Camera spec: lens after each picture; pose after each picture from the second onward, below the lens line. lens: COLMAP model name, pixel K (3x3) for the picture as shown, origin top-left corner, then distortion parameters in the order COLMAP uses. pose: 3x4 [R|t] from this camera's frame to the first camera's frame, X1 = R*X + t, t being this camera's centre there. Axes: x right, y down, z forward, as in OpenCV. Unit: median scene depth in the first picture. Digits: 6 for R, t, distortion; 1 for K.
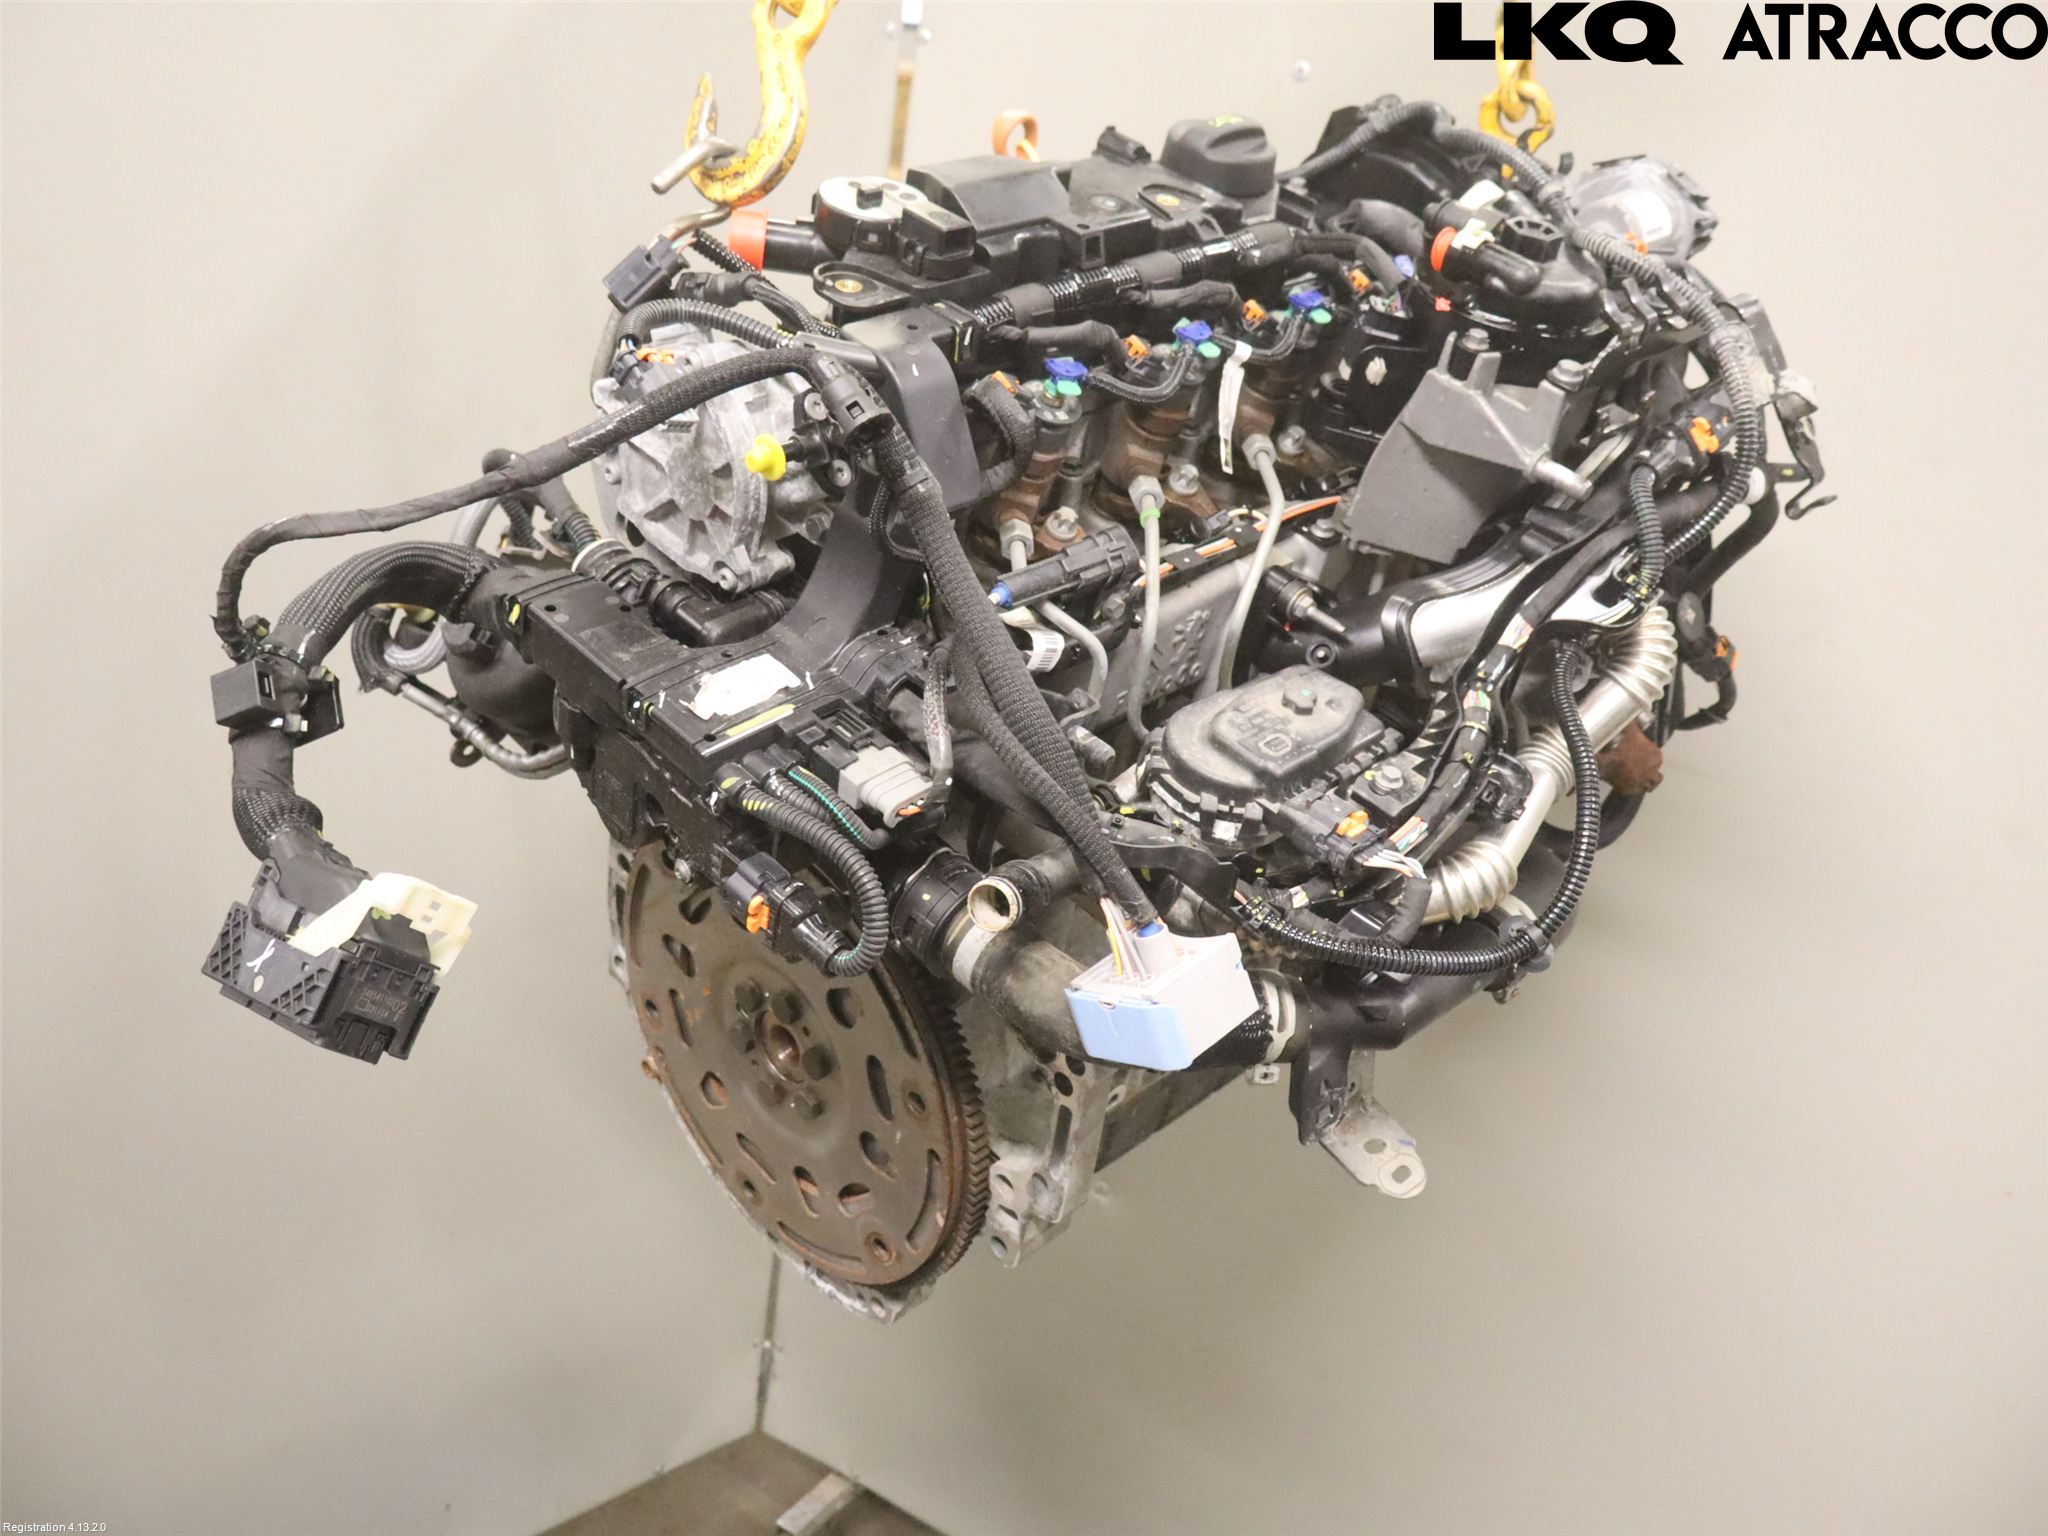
lens RADIAL K [[1868.4, 0, 1024.0], [0, 1868.4, 768.0], [0, 0, 1]] dist [-0.002610, -0.000517]
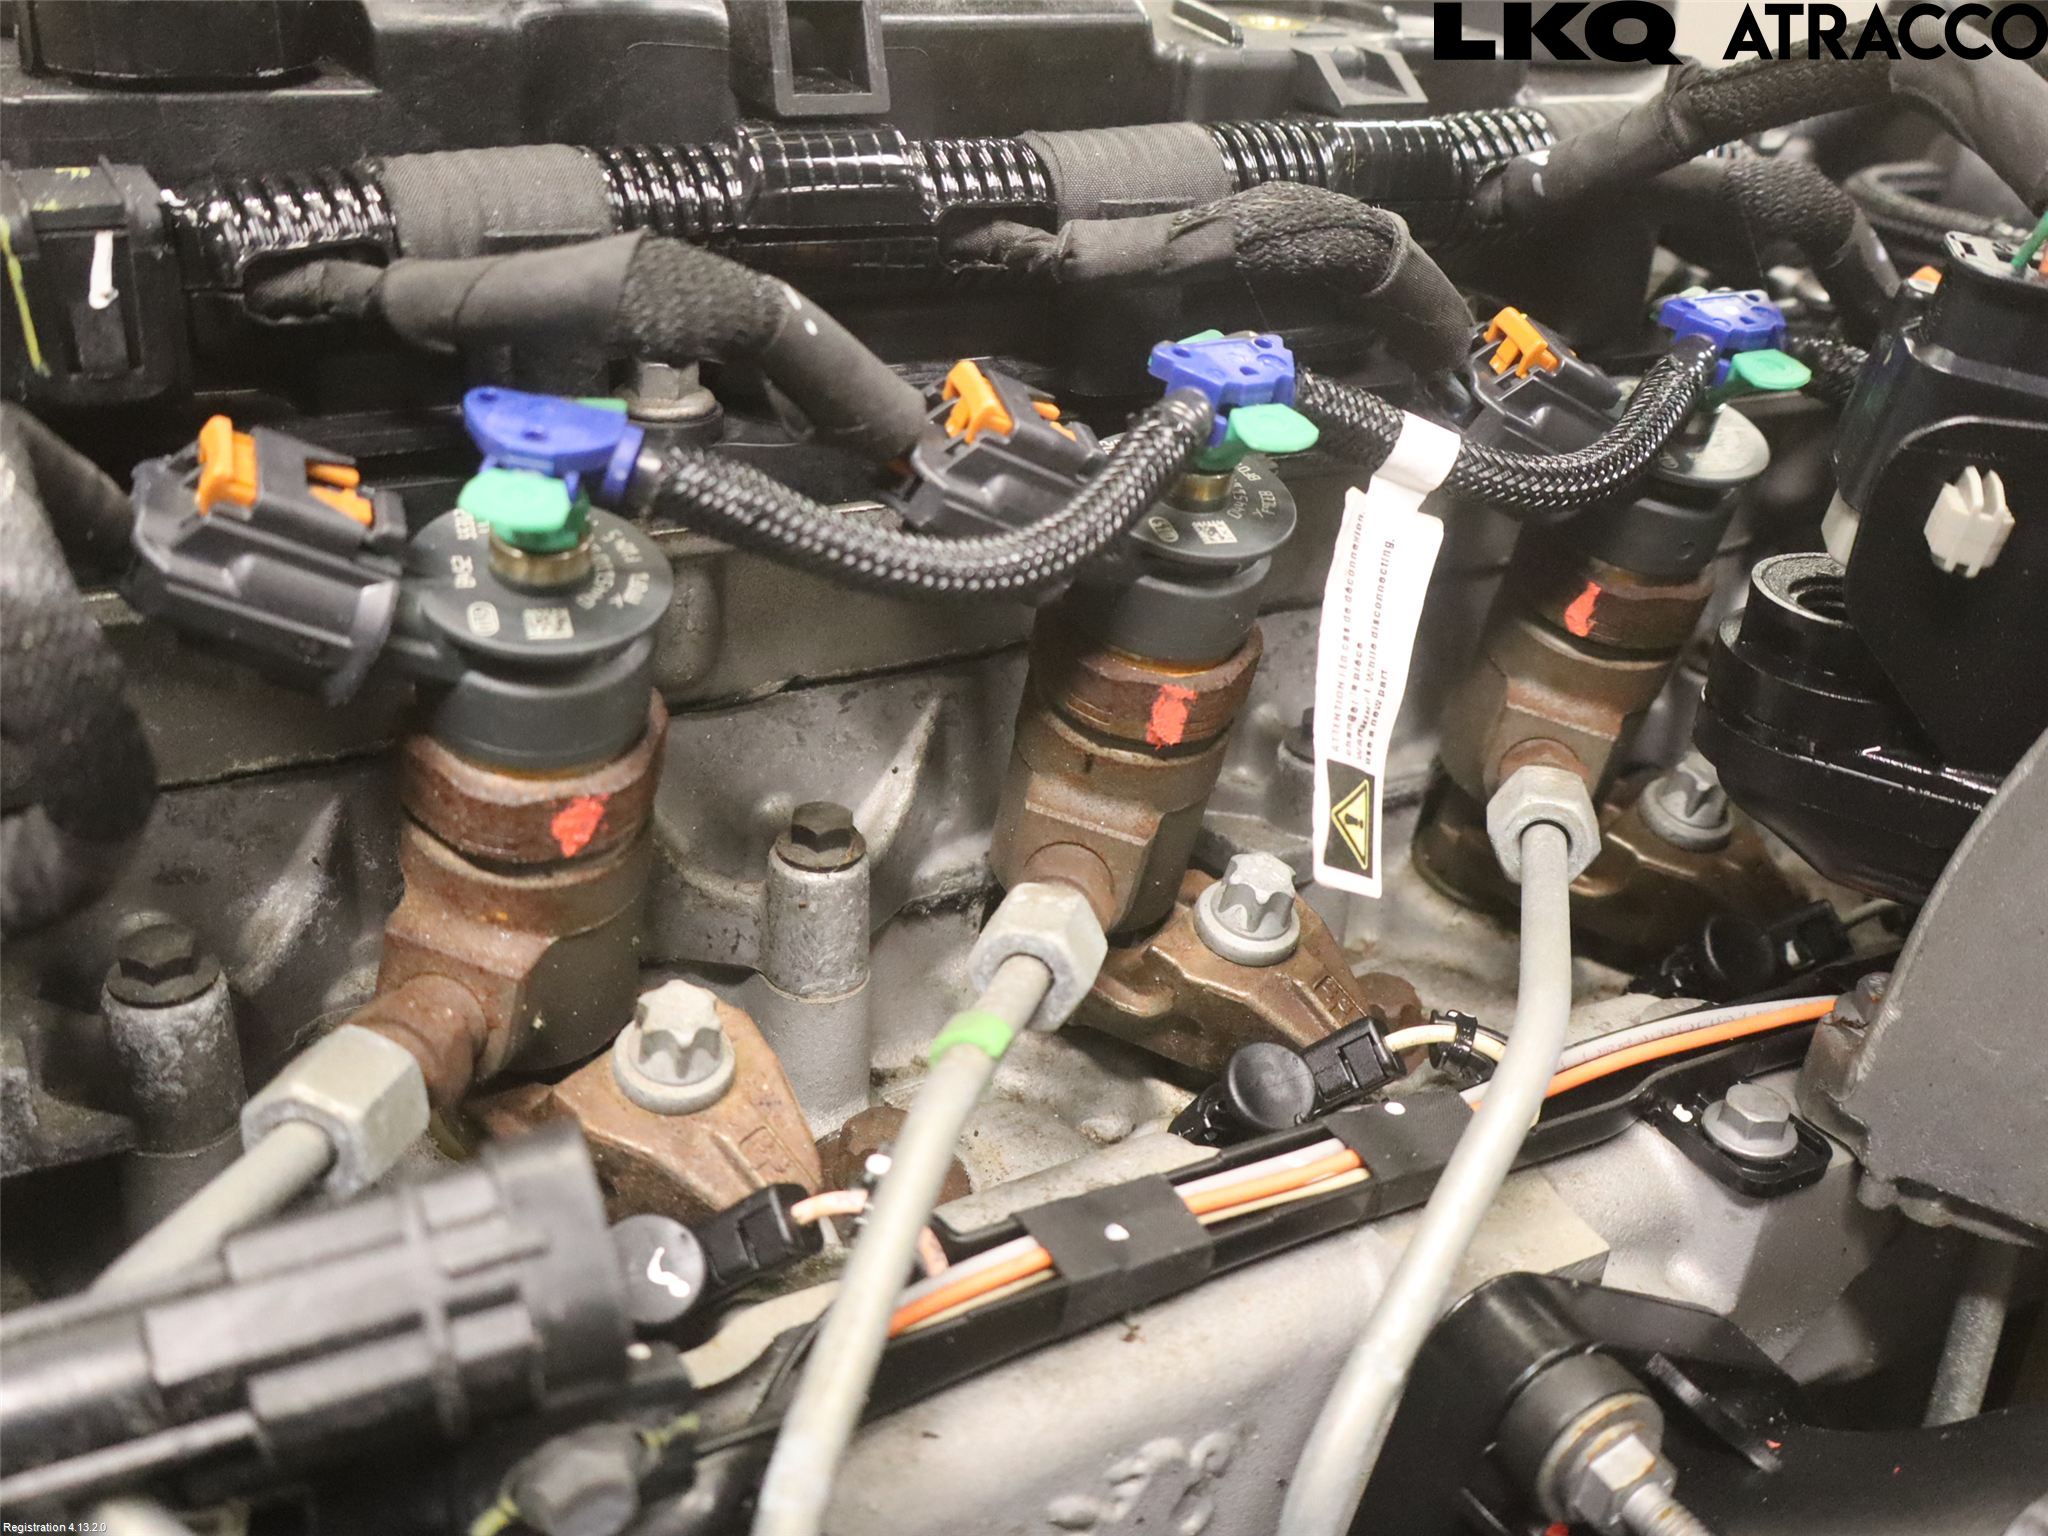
lens RADIAL K [[2153.0, 0, 1024.0], [0, 2153.0, 768.0], [0, 0, 1]] dist [0.065995, 0.003320]
pose [[0.962100, 0.043093, -0.269270, 0.145437], [-0.095026, 0.978523, -0.182929, -0.114053], [0.255604, 0.201583, 0.945532, 0.690677]]
